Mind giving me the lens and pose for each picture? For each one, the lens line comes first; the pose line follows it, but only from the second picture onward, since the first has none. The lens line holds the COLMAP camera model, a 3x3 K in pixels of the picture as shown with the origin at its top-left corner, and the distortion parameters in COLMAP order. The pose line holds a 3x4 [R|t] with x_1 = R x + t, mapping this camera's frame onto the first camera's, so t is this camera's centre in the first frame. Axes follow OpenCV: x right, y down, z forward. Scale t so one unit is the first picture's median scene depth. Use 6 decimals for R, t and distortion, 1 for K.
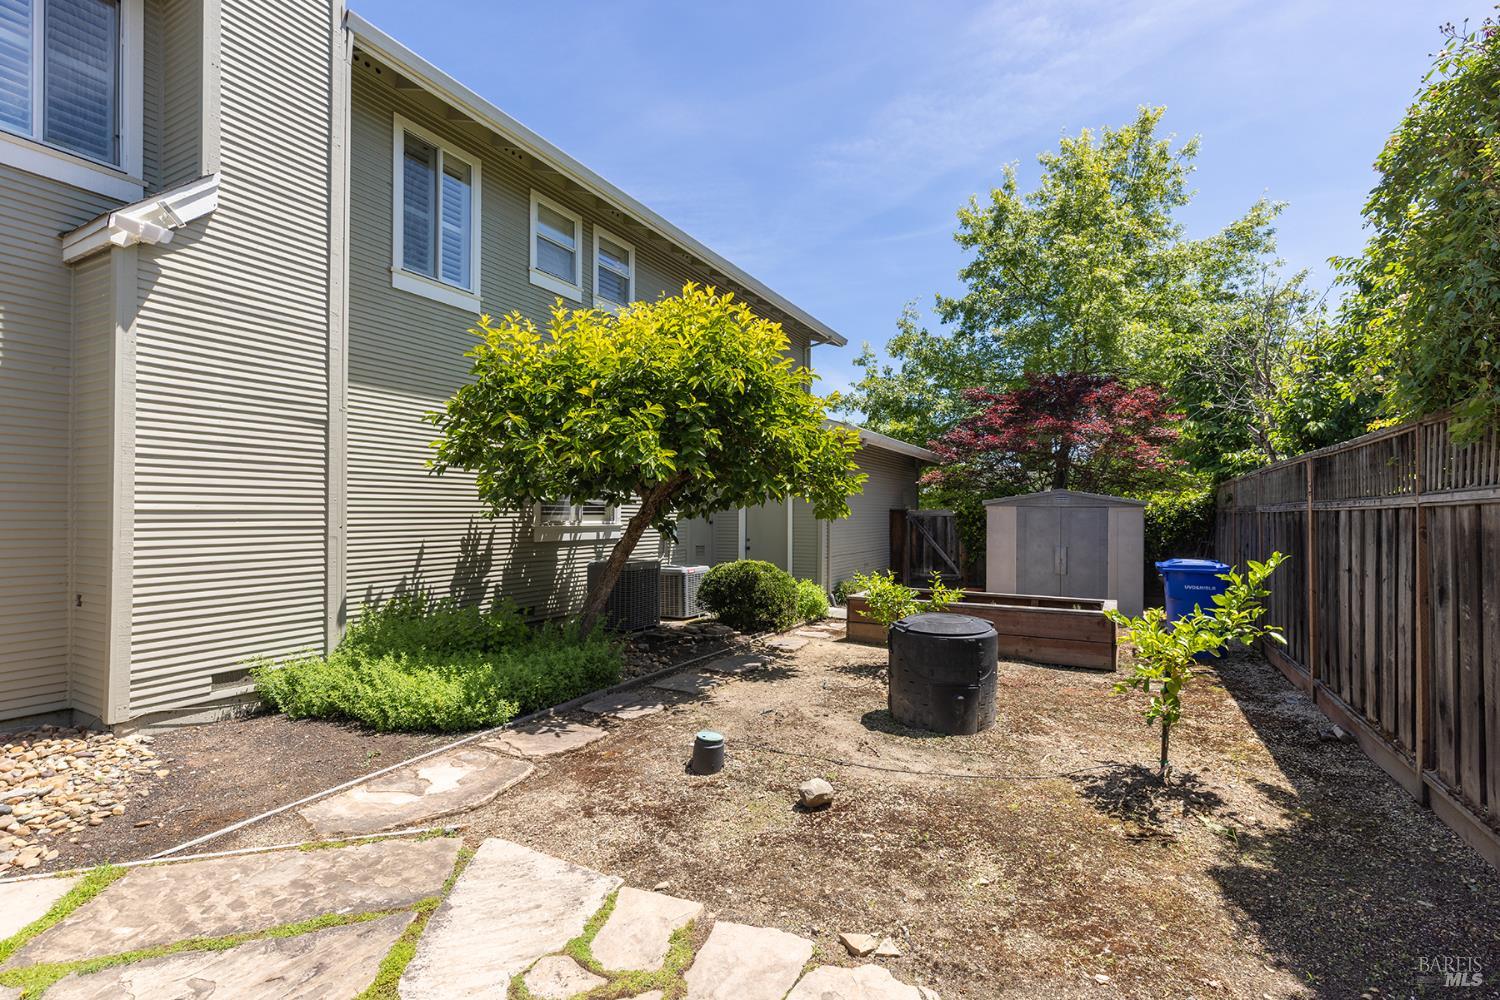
lens RADIAL K [[682.5, 0, 760.2], [0, 682.5, 508.6], [0, 0, 1]] dist [0.003632, -0.000023]
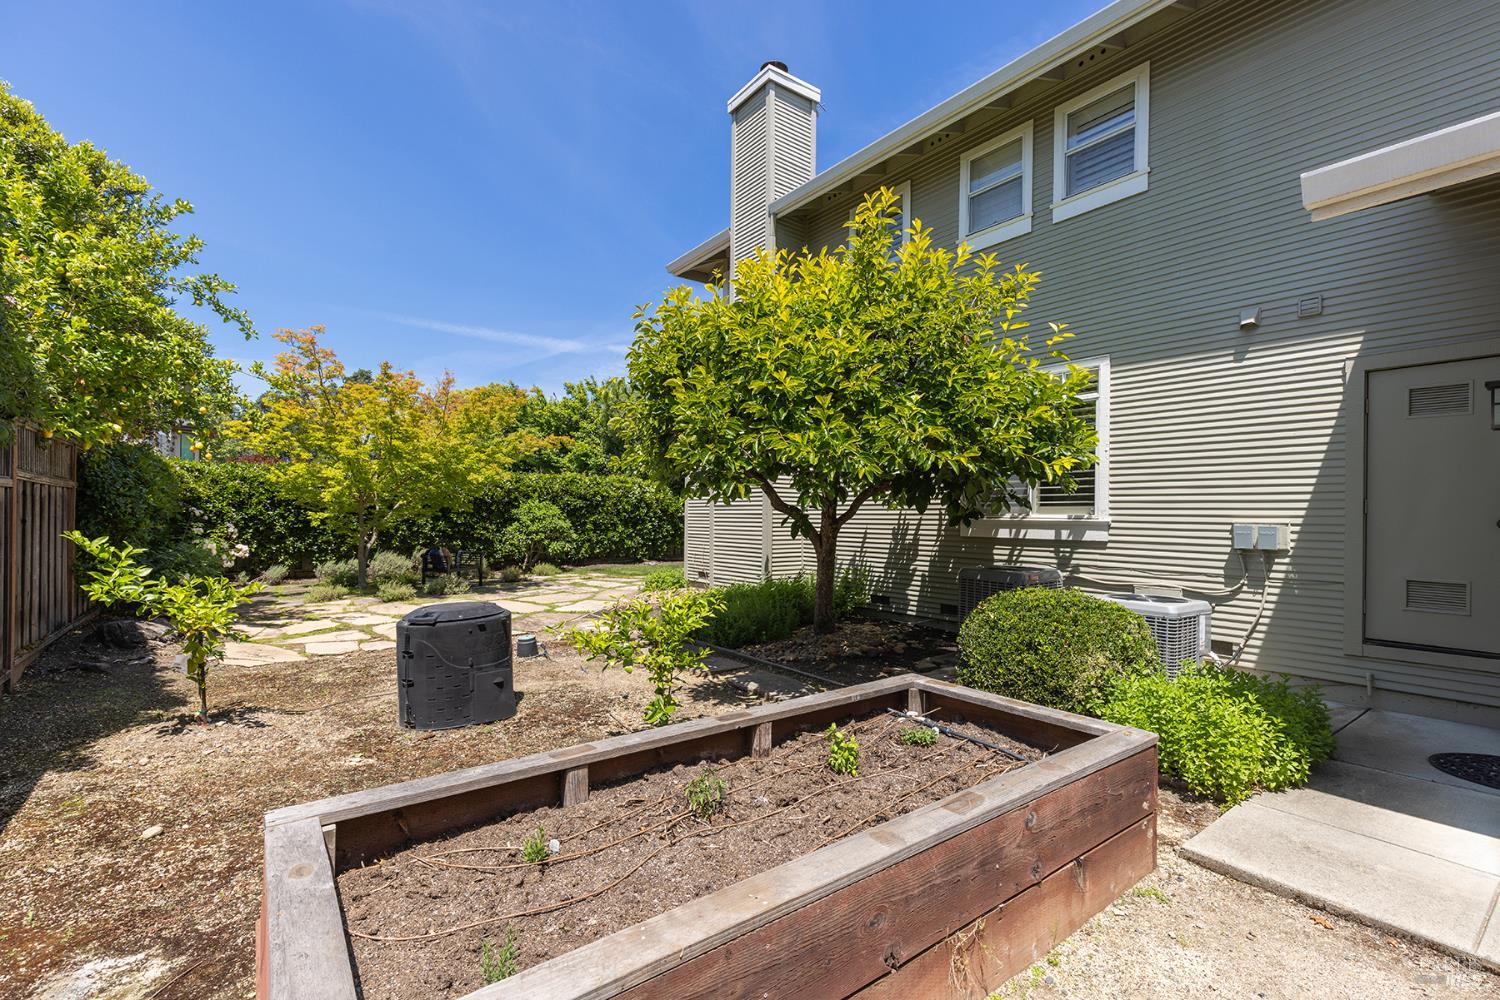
lens RADIAL K [[670.6, 0, 765.6], [0, 670.6, 510.0], [0, 0, 1]] dist [0.009300, -0.001411]
pose [[-0.418417, -0.009475, -0.908206, 1.109143], [0.001734, 0.999935, -0.011231, 0.043595], [0.908254, -0.006274, -0.418373, 2.107076]]
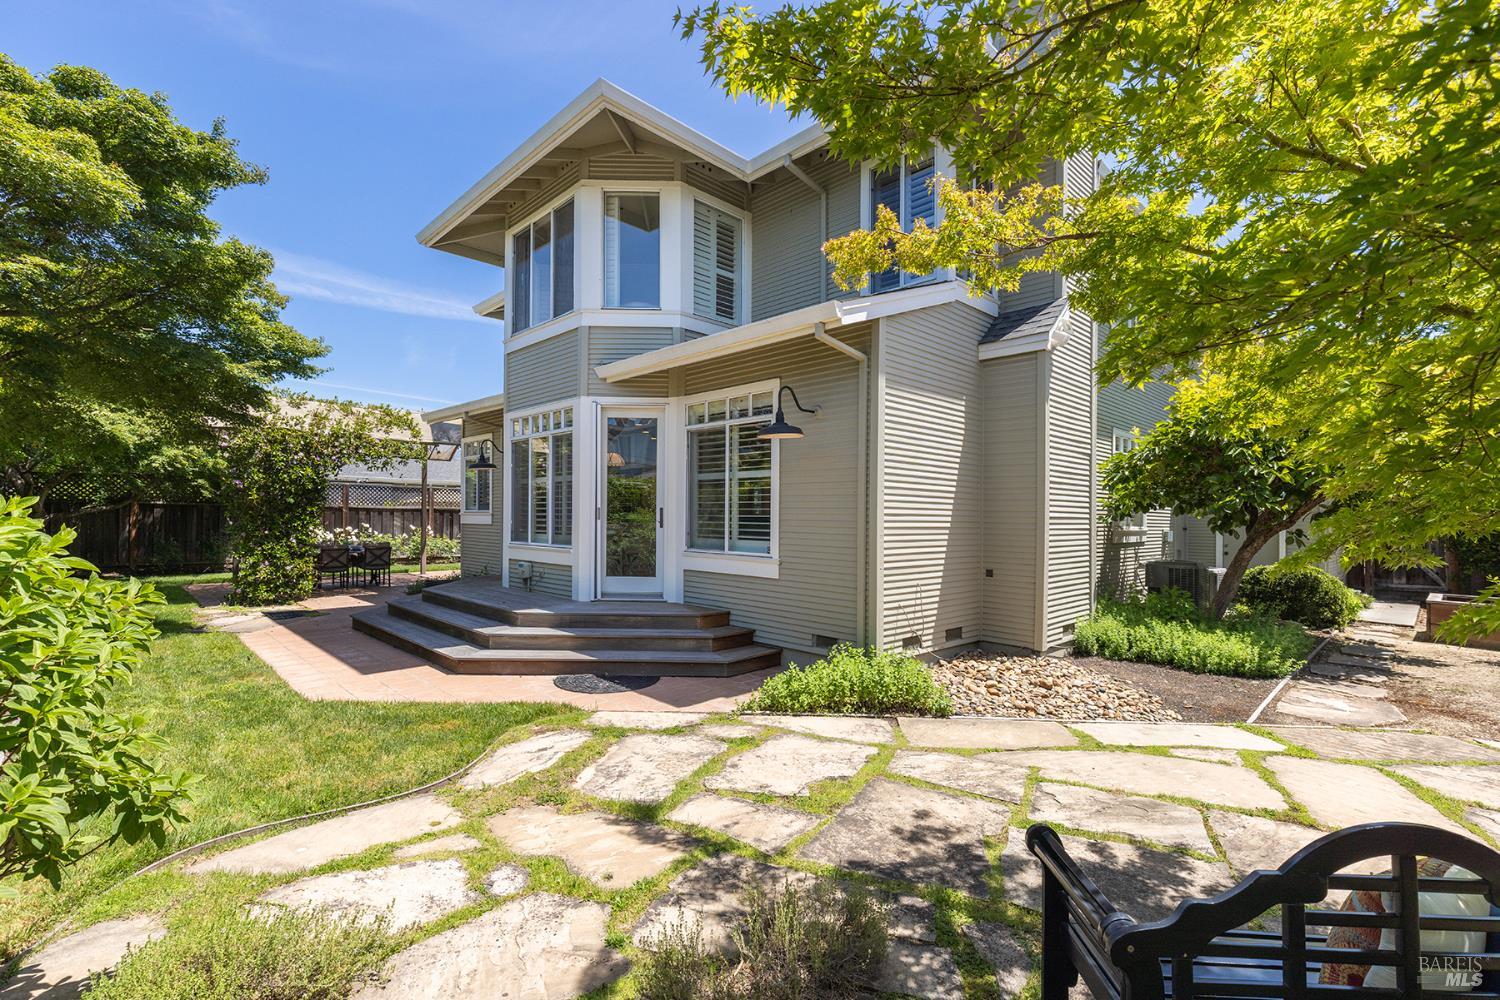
lens RADIAL K [[670.6, 0, 734.9], [0, 670.6, 521.2], [0, 0, 1]] dist [0.009300, -0.001411]
pose [[0.948707, 0.013401, -0.315874, -1.134694], [-0.009363, 0.999854, 0.014300, -0.004477], [0.316019, -0.010609, 0.948693, -0.717105]]
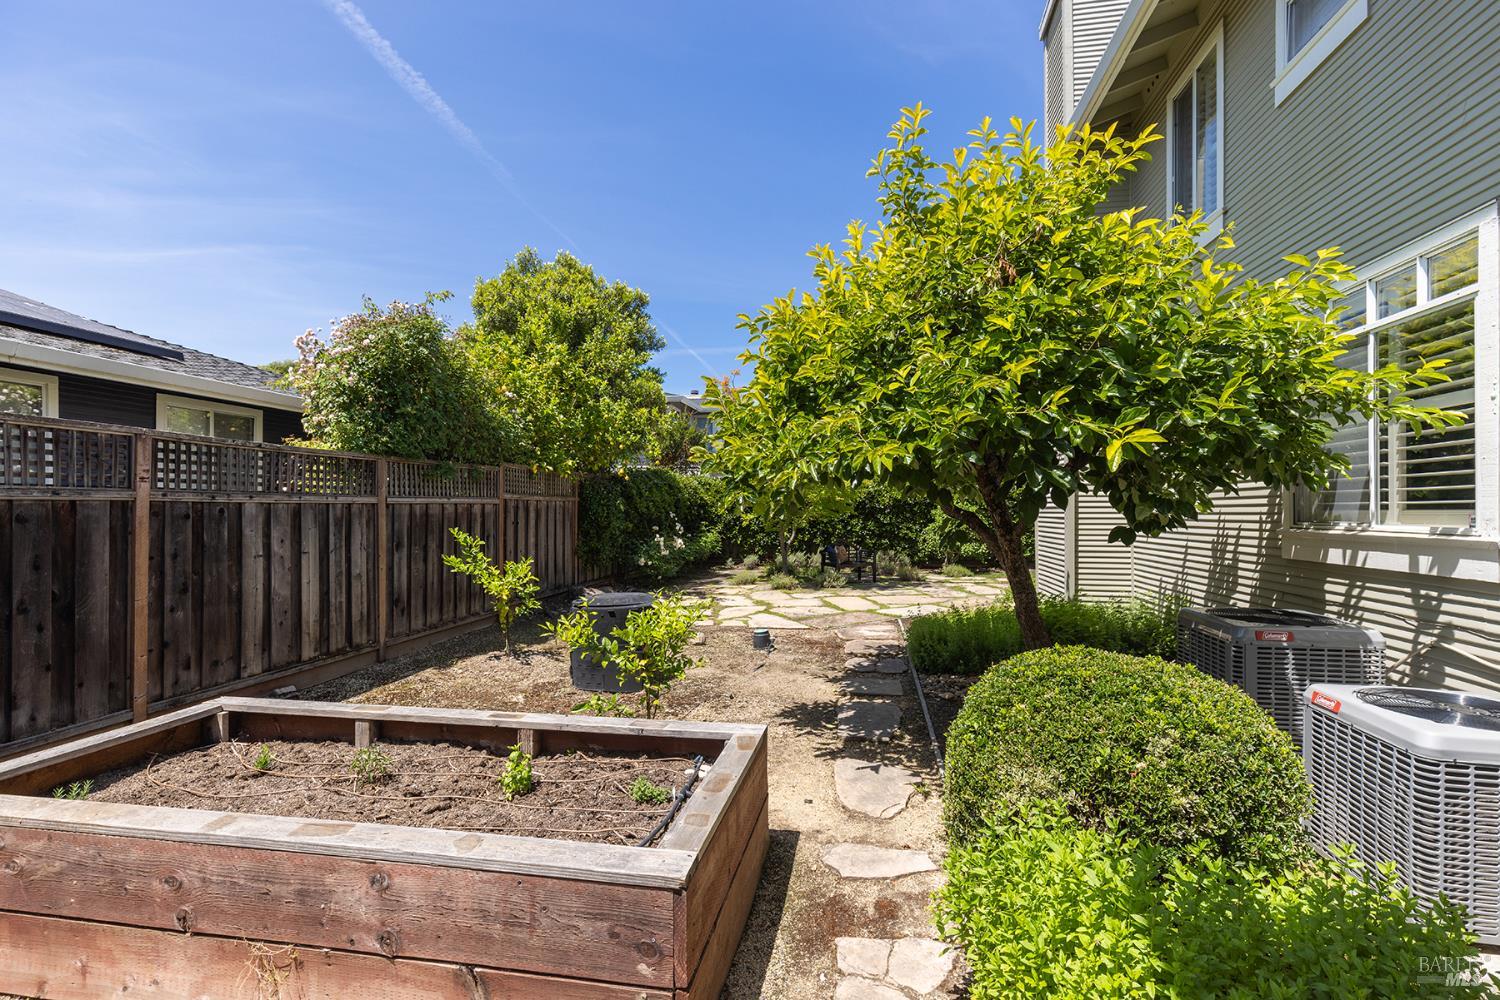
lens RADIAL K [[670.6, 0, 755.5], [0, 670.6, 502.3], [0, 0, 1]] dist [0.009300, -0.001411]
pose [[-0.951863, -0.003965, -0.306497, 0.473144], [0.002128, 0.999807, -0.019545, 0.024500], [0.306516, -0.019257, -0.951671, 2.585362]]
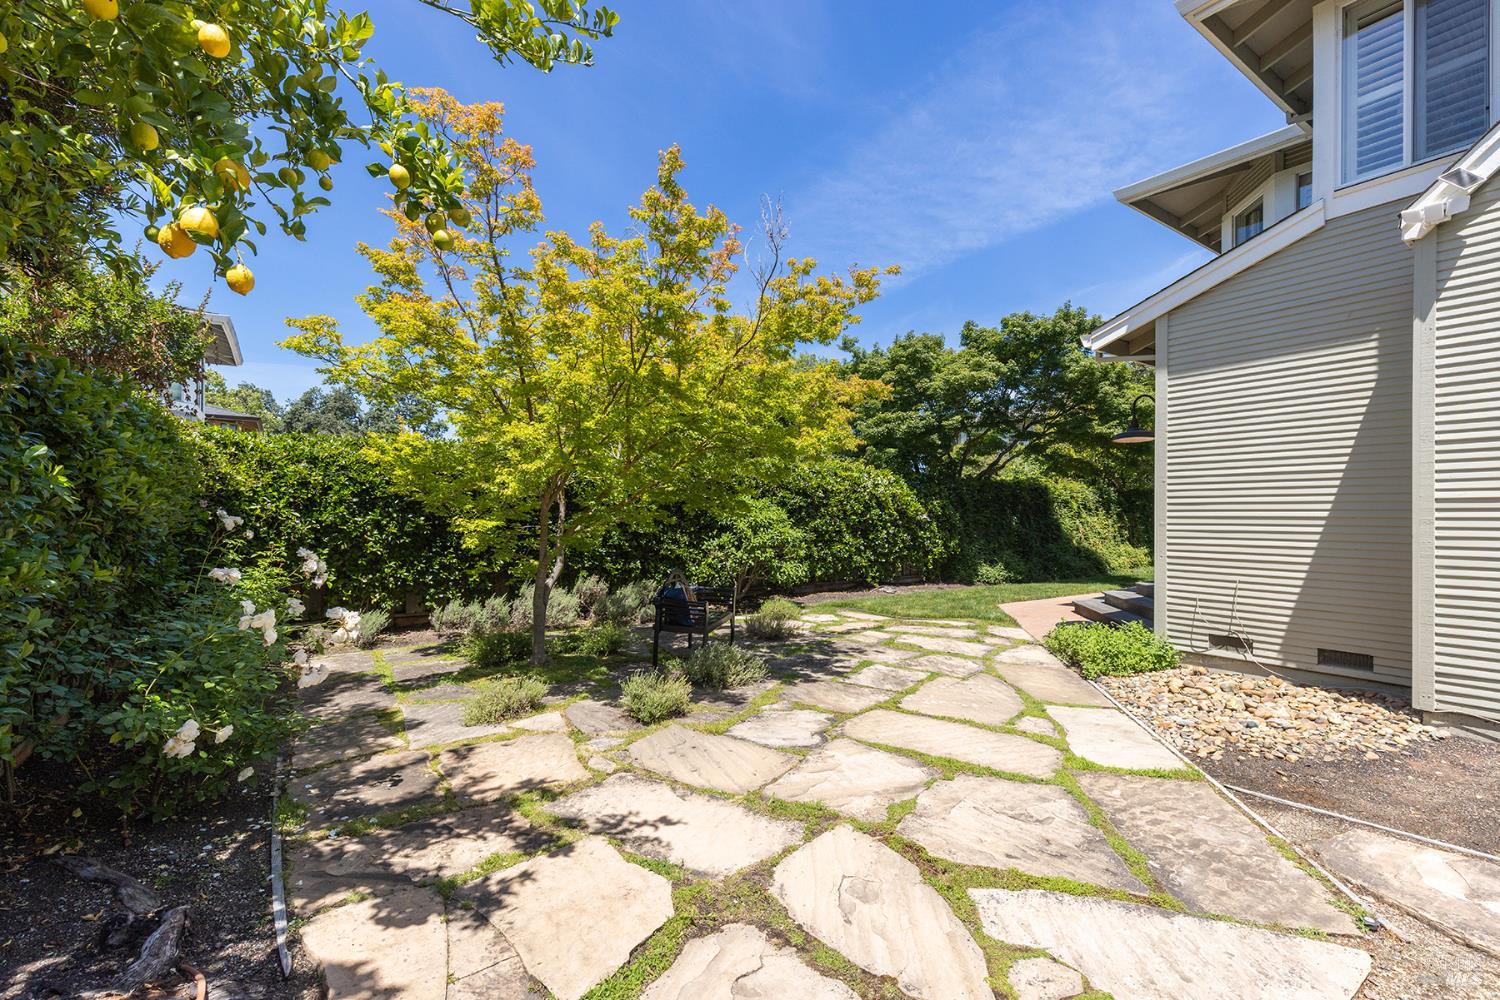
lens RADIAL K [[670.6, 0, 770.6], [0, 670.6, 504.3], [0, 0, 1]] dist [0.009300, -0.001411]
pose [[-0.449236, -0.016113, -0.893268, 0.374986], [0.006551, 0.999751, -0.021328, 0.024350], [0.893389, -0.015433, -0.449019, 0.572755]]
